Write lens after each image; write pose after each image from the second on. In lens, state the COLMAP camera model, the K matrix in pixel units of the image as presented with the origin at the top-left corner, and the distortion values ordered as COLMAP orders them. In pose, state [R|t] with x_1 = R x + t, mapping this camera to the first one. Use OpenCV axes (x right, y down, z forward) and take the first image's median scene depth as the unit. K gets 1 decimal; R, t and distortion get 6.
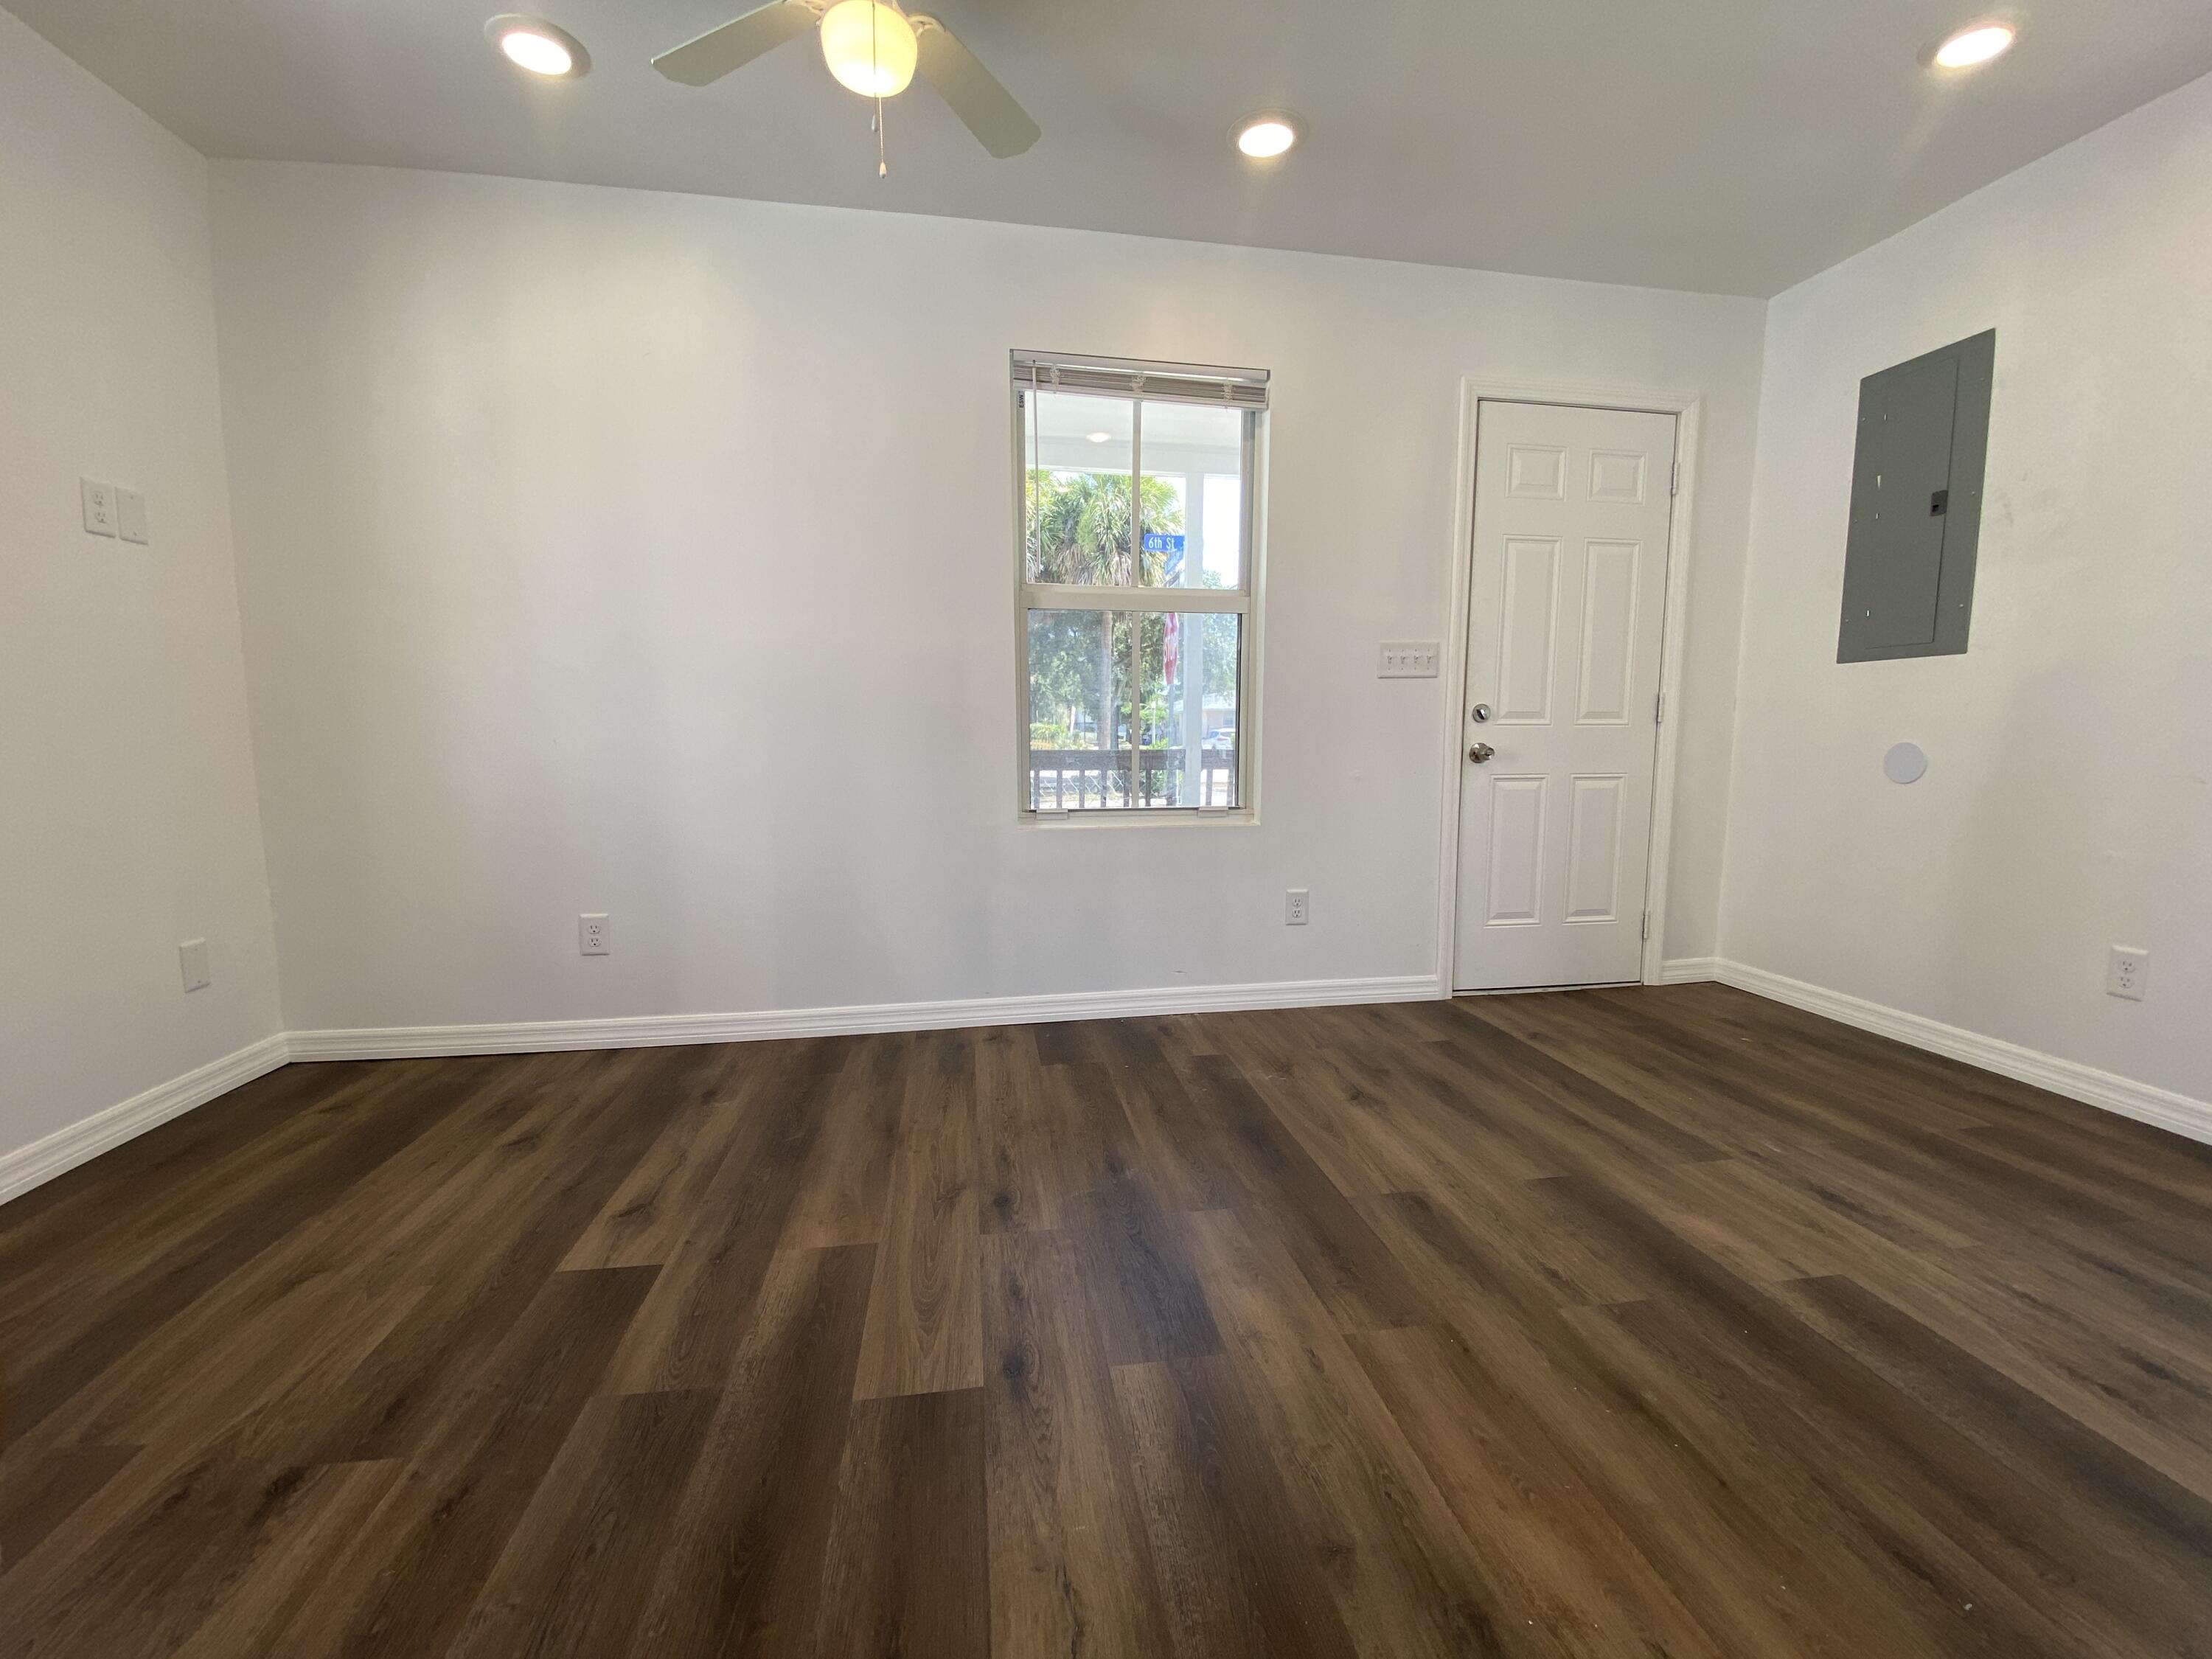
lens RADIAL K [[893.1, 0, 1100.0], [0, 893.1, 835.6], [0, 0, 1]] dist [0.007858, -0.014642]
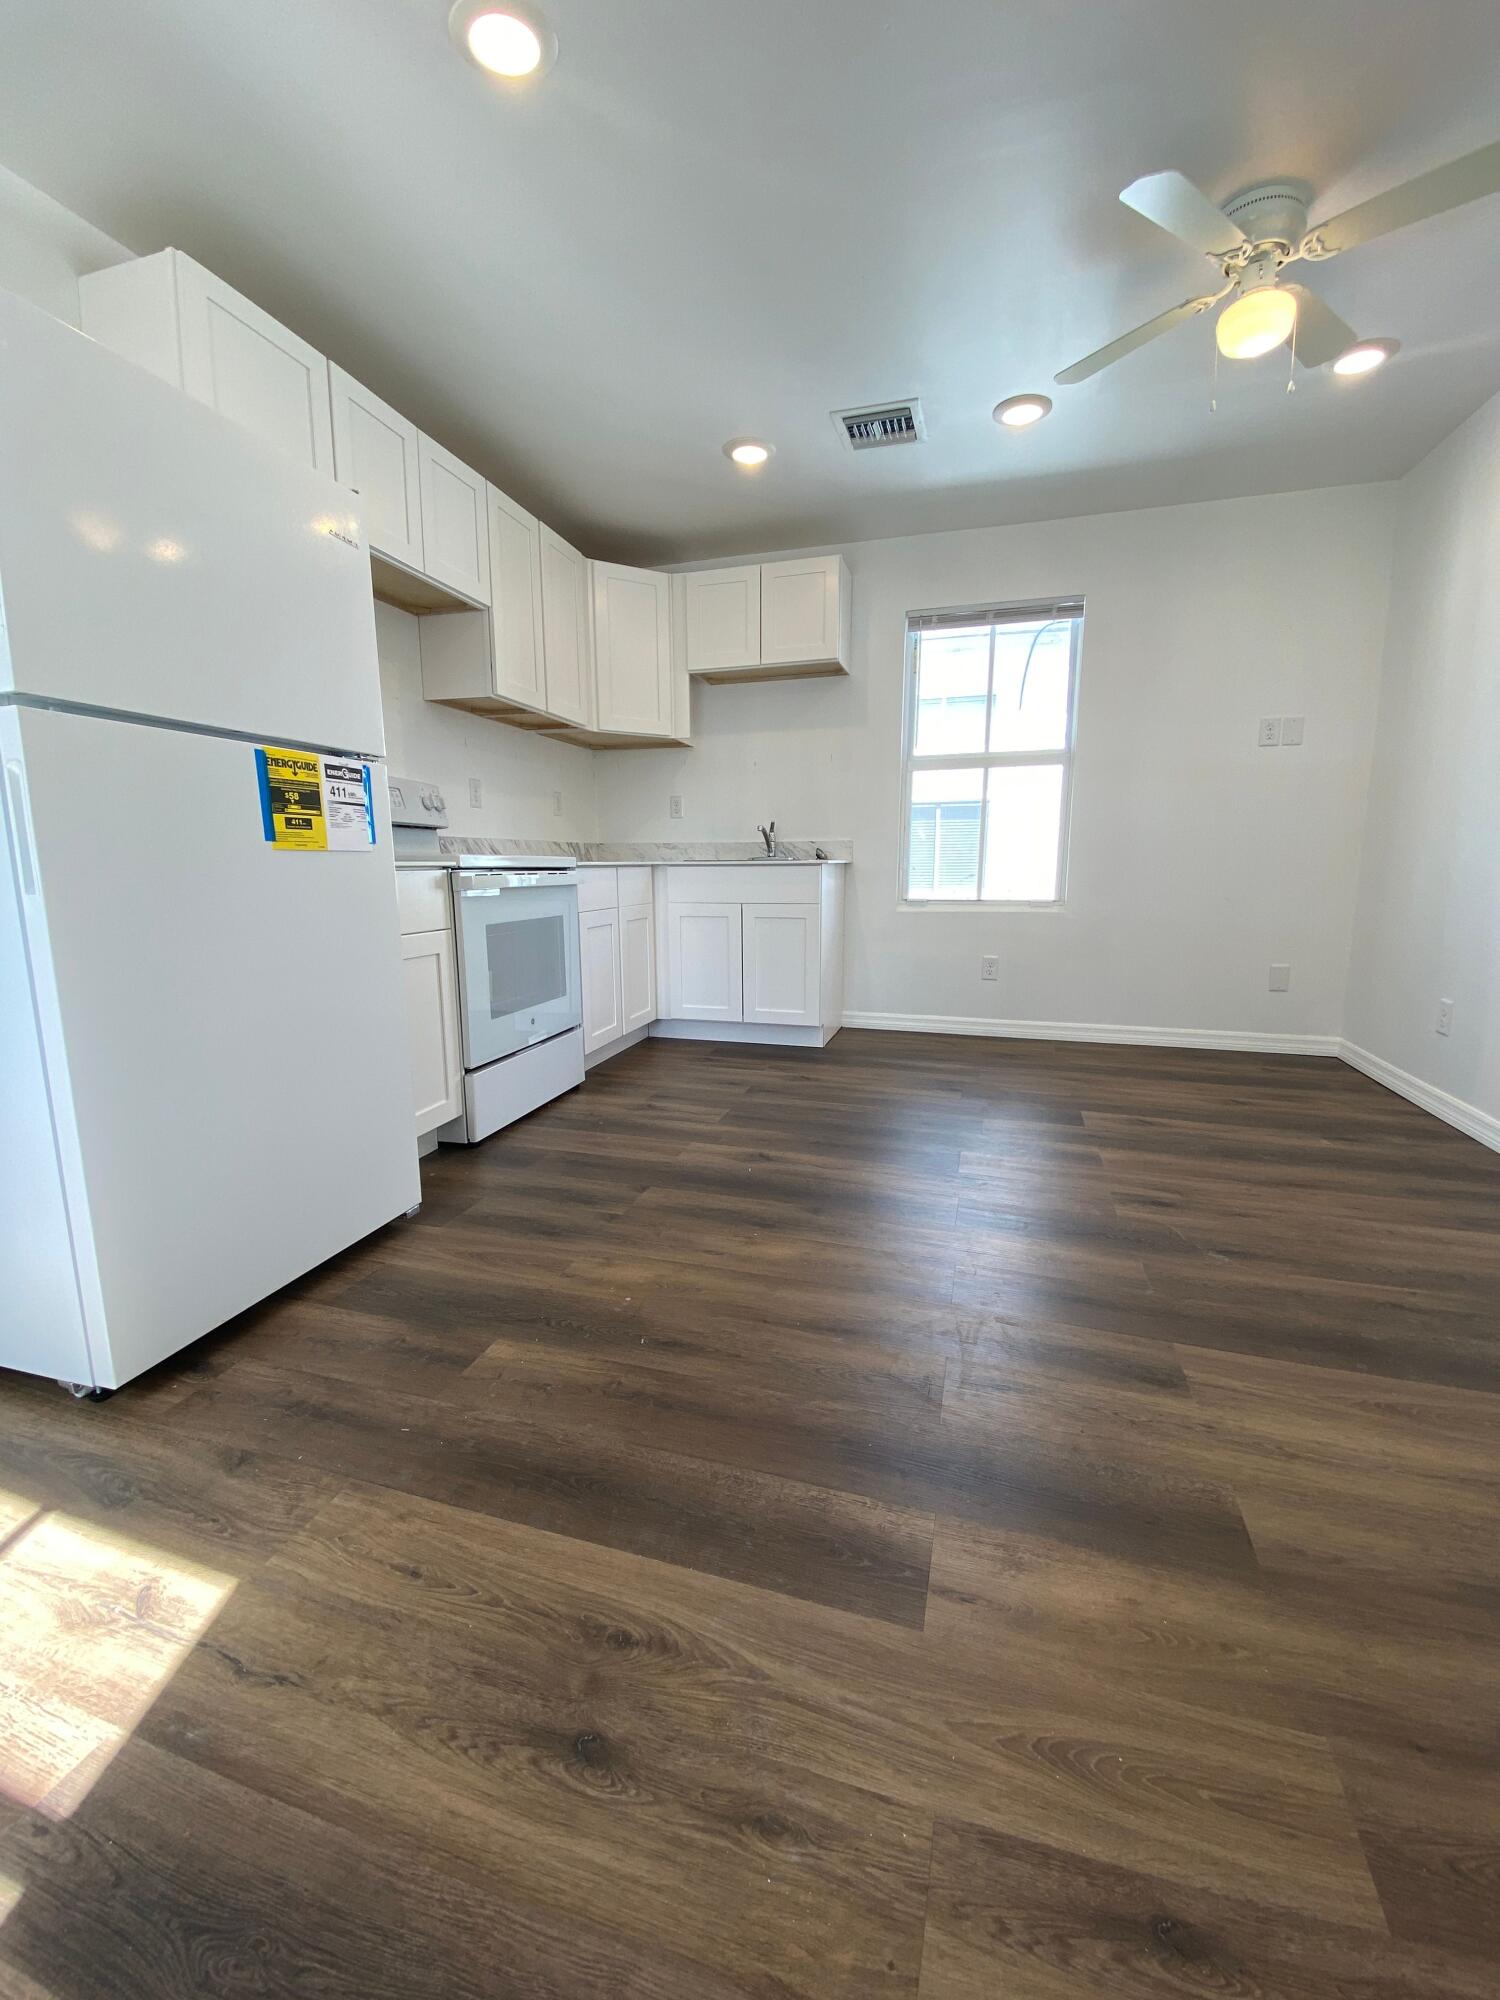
lens RADIAL K [[807.5, 0, 743.5], [0, 807.5, 1007.7], [0, 0, 1]] dist [0.007858, -0.014642]
pose [[-0.443097, 0.160654, -0.881961, 1.081726], [-0.097254, 0.969391, 0.225440, -0.070882], [0.891183, 0.185666, -0.413910, 0.832537]]
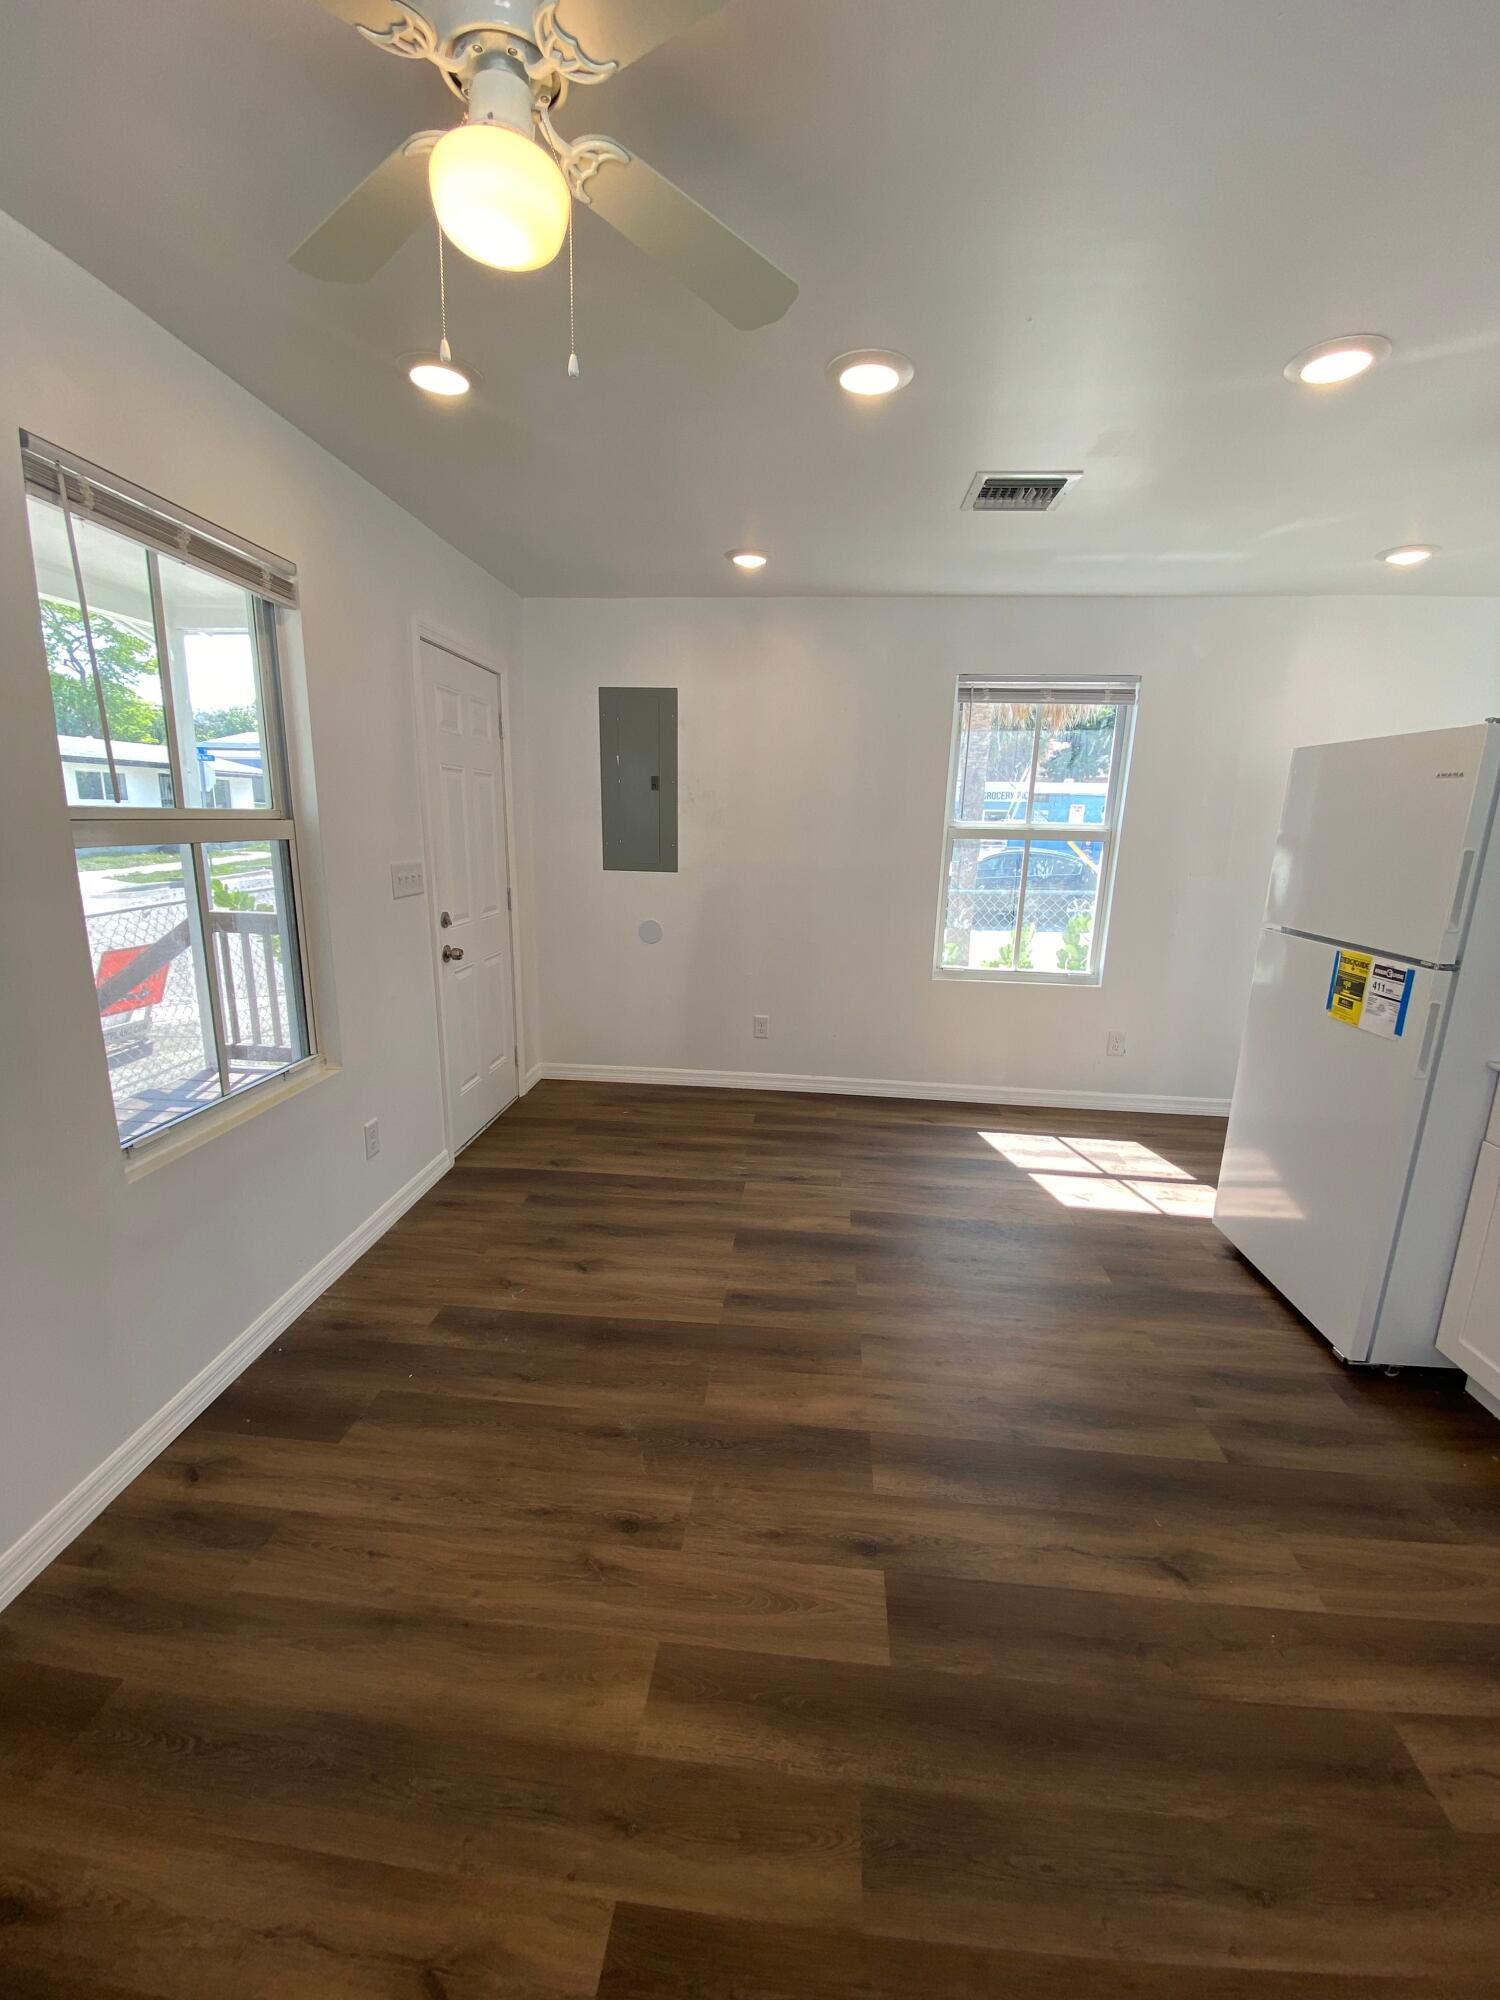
lens RADIAL K [[807.5, 0, 750.6], [0, 807.5, 994.1], [0, 0, 1]] dist [0.007858, -0.014642]
pose [[0.248332, -0.200280, 0.947744, -0.773477], [0.087241, 0.979040, 0.184035, -0.319817], [-0.964738, 0.036980, 0.260600, 0.561141]]
